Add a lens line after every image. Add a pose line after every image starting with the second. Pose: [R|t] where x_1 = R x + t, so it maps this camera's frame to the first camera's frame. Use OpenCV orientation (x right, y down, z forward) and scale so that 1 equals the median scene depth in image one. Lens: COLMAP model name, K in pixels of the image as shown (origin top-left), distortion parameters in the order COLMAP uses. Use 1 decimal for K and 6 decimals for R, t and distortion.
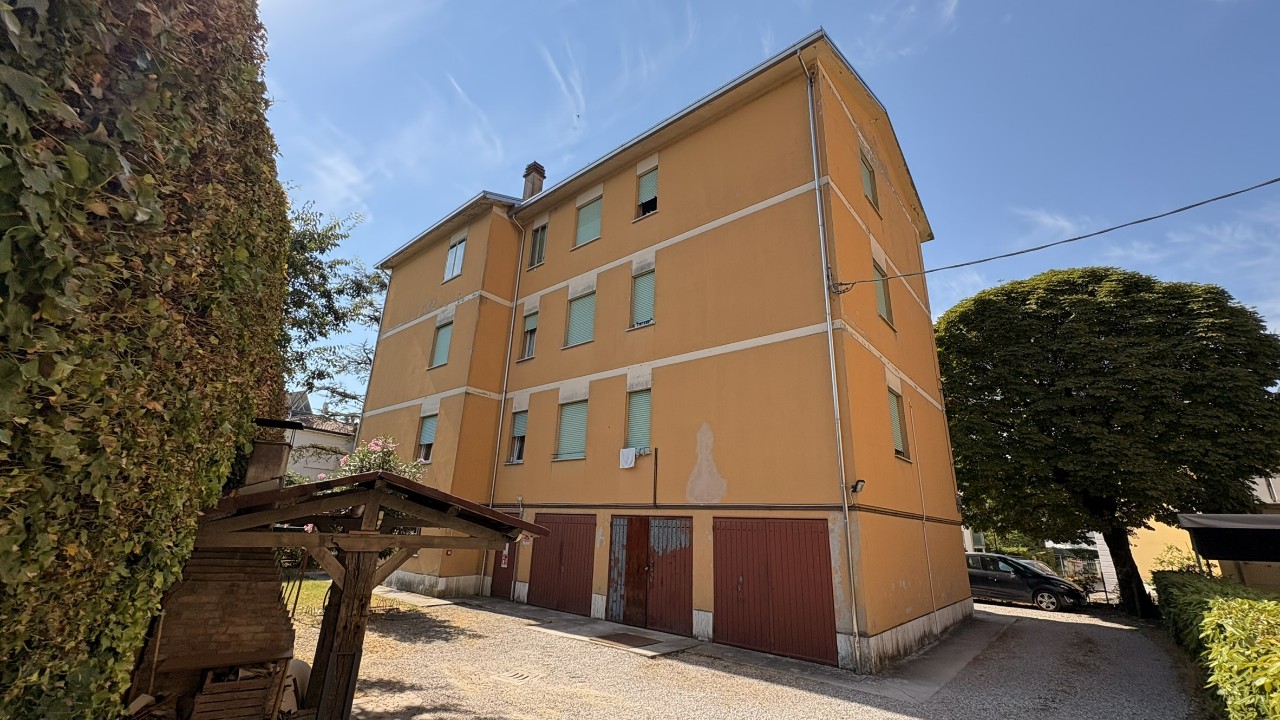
lens RADIAL K [[509.0, 0, 640.4], [0, 509.0, 359.0], [0, 0, 1]] dist [-0.002052, 0.000201]
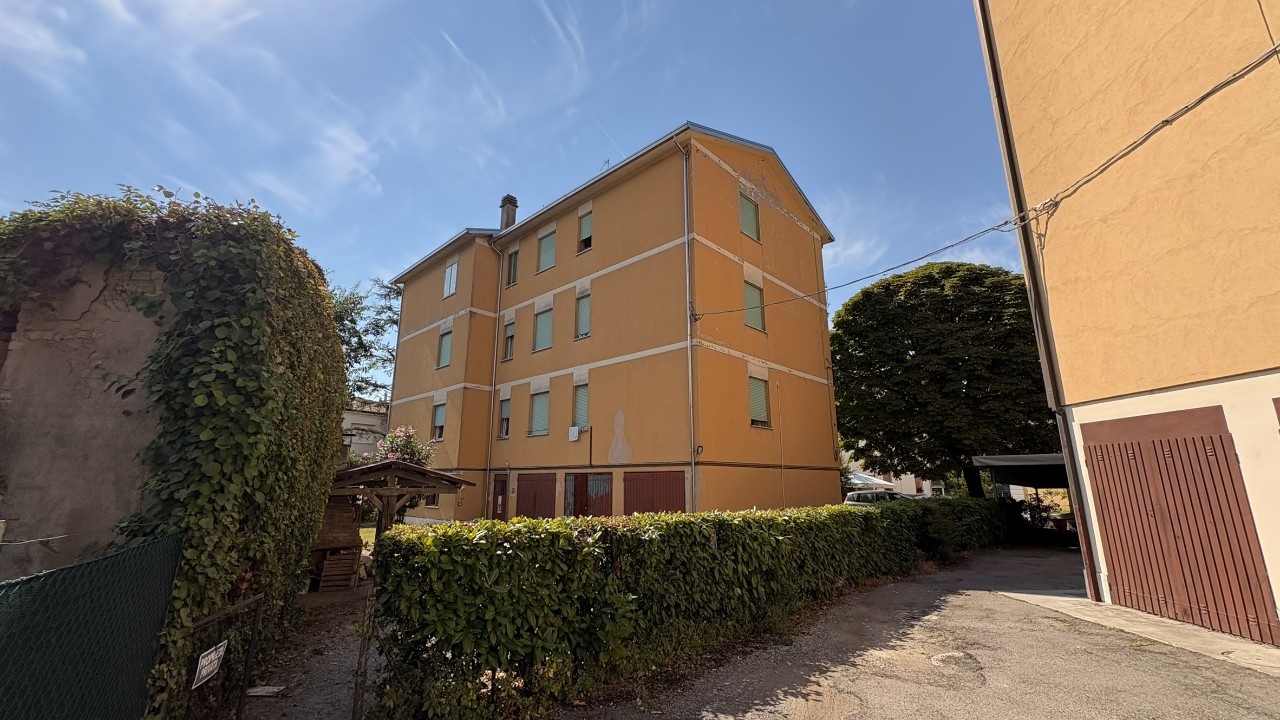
lens RADIAL K [[509.0, 0, 639.5], [0, 509.0, 359.5], [0, 0, 1]] dist [-0.002052, 0.000201]
pose [[0.997613, -0.049817, -0.047817, 0.215368], [0.053608, 0.995225, 0.081565, -0.107001], [0.043526, -0.083933, 0.995520, -0.354123]]
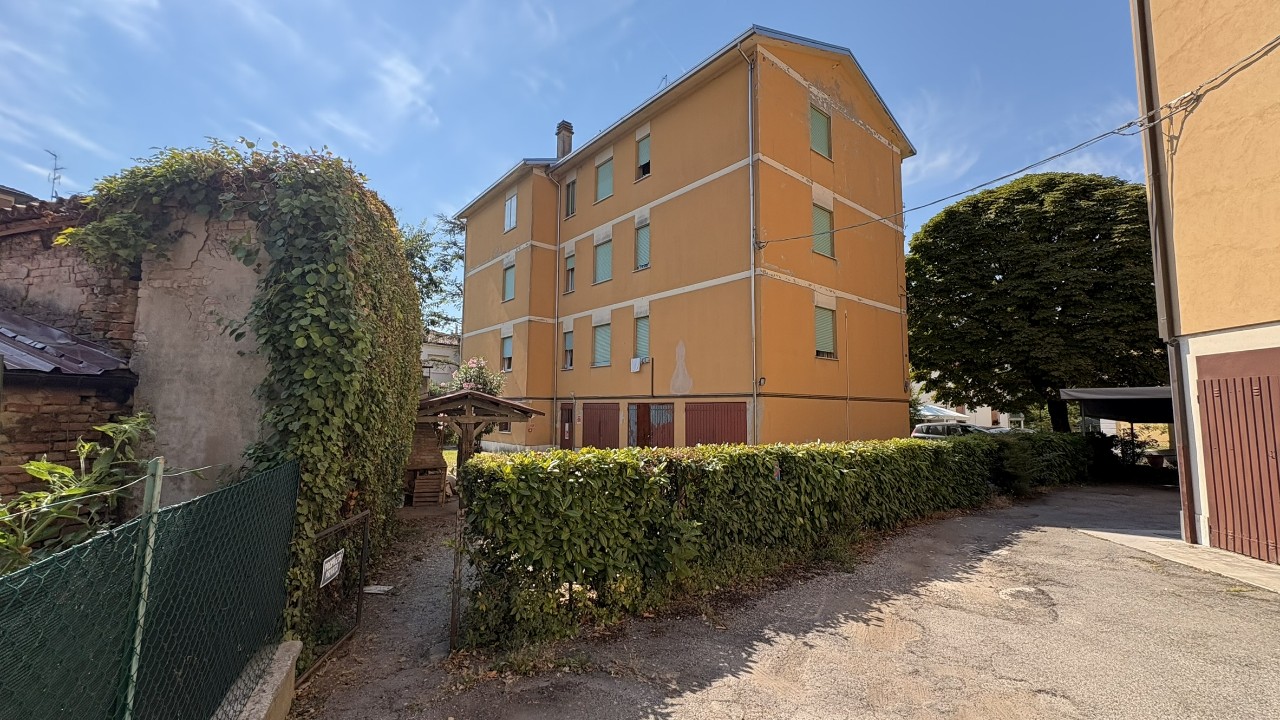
lens RADIAL K [[509.0, 0, 639.1], [0, 509.0, 359.5], [0, 0, 1]] dist [-0.002052, 0.000201]
pose [[0.984264, -0.044593, -0.170983, 0.212227], [0.080508, 0.974535, 0.209284, -0.111277], [0.157296, -0.219756, 0.962790, -0.352573]]
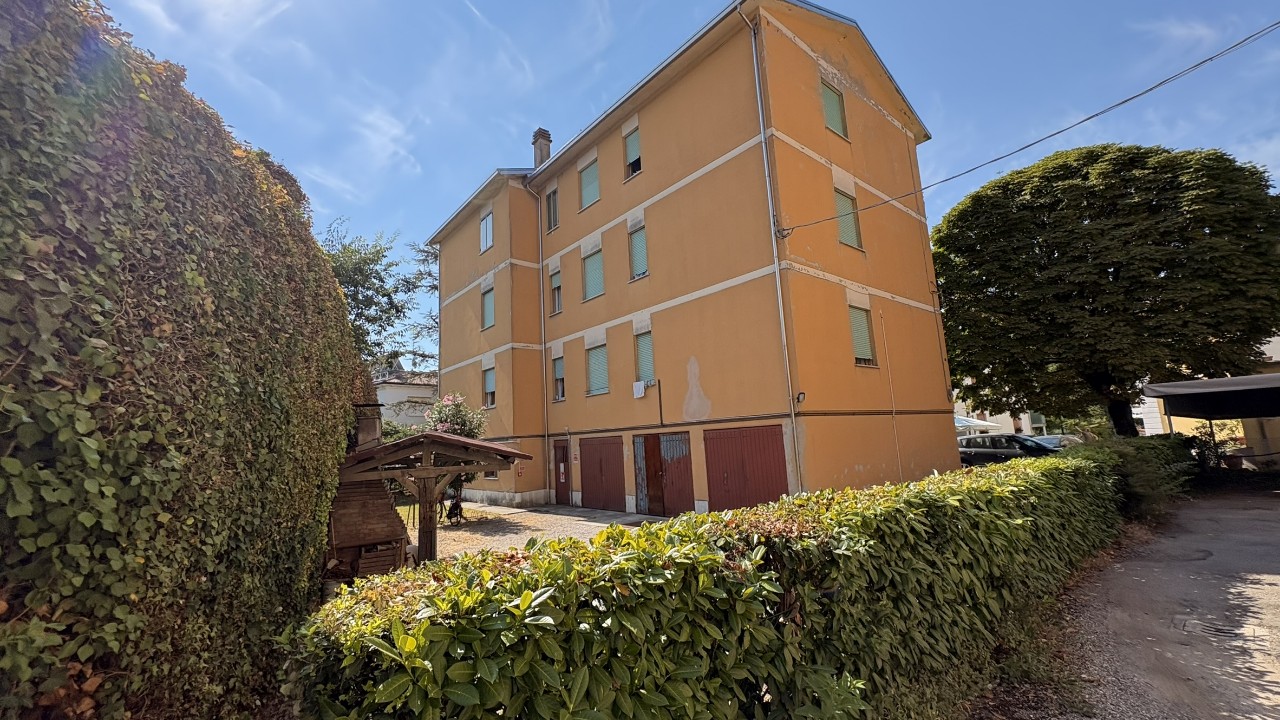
lens RADIAL K [[509.0, 0, 639.7], [0, 509.0, 359.5], [0, 0, 1]] dist [-0.002052, 0.000201]
pose [[0.982467, -0.116084, -0.145889, 0.149851], [0.138275, 0.978576, 0.152543, -0.057877], [0.125055, -0.170041, 0.977470, -0.172398]]
